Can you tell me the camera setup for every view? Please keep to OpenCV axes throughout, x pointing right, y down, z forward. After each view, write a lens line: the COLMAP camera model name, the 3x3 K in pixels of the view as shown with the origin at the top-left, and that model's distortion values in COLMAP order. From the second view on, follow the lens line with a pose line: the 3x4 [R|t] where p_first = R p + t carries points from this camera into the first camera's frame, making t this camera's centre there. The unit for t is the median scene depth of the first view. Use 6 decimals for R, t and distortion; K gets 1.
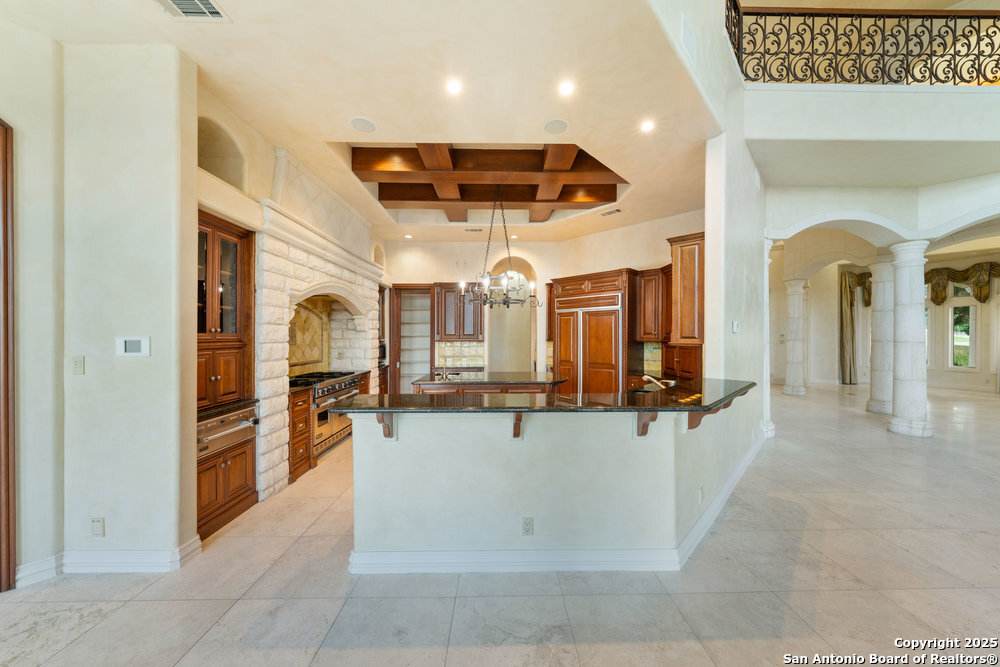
lens RADIAL K [[347.0, 0, 511.8], [0, 347.0, 337.8], [0, 0, 1]] dist [-0.002833, 0.000624]
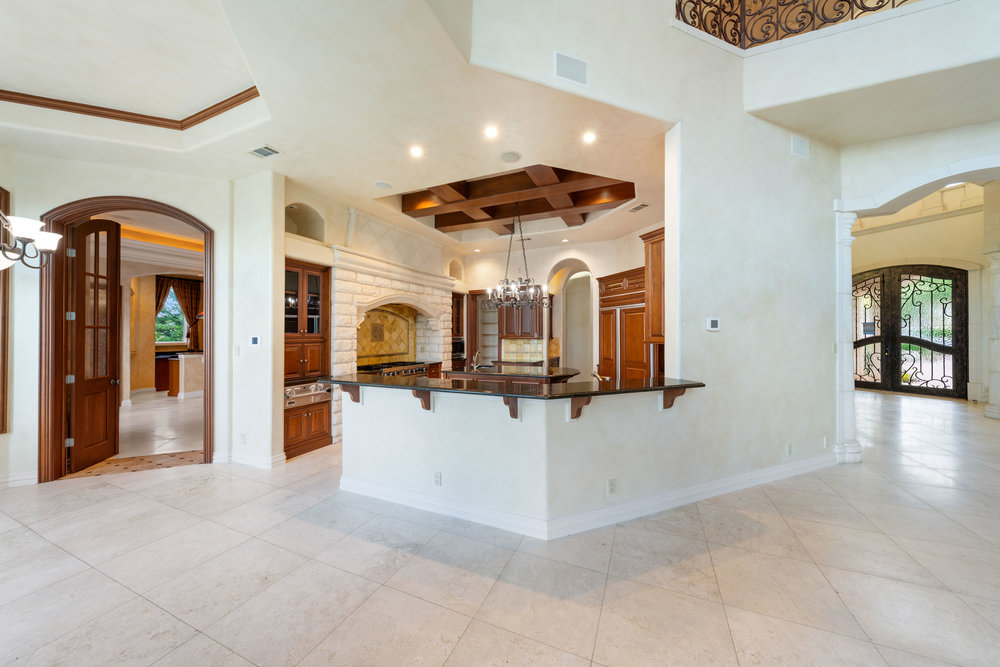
lens RADIAL K [[347.0, 0, 512.3], [0, 347.0, 331.9], [0, 0, 1]] dist [-0.002833, 0.000624]
pose [[0.910991, -0.004964, -0.412397, 0.565646], [0.000695, 0.999945, -0.010501, -0.001444], [0.412427, 0.009280, 0.910944, -0.060791]]
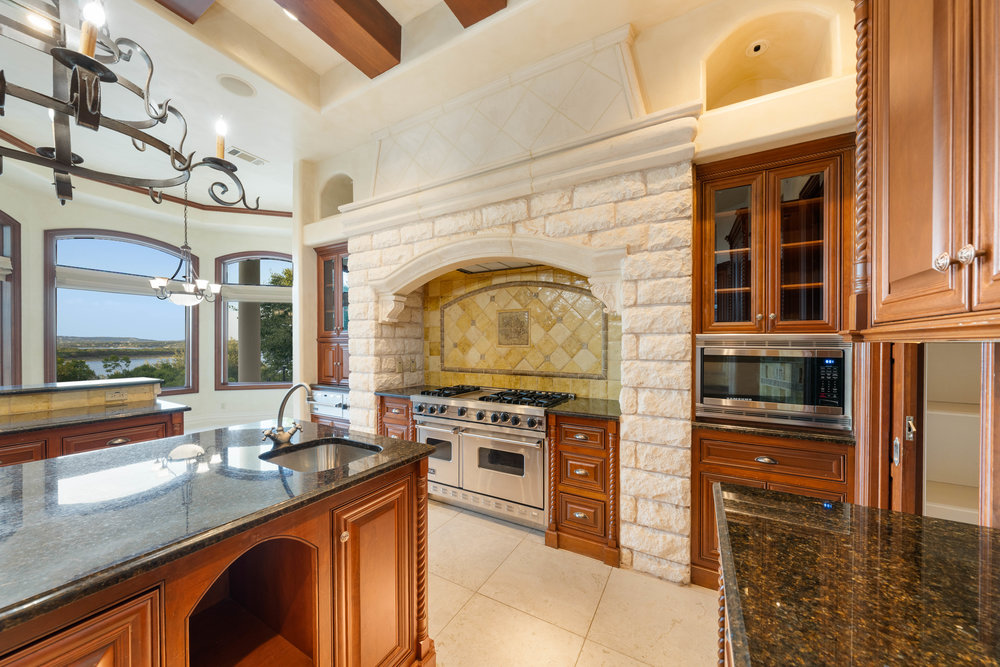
lens RADIAL K [[347.0, 0, 500.4], [0, 347.0, 343.8], [0, 0, 1]] dist [-0.002833, 0.000624]
pose [[-0.522288, -0.003526, -0.852762, -0.028044], [-0.006250, 0.999980, -0.000307, 0.027608], [0.852746, 0.005170, -0.522299, 1.804586]]
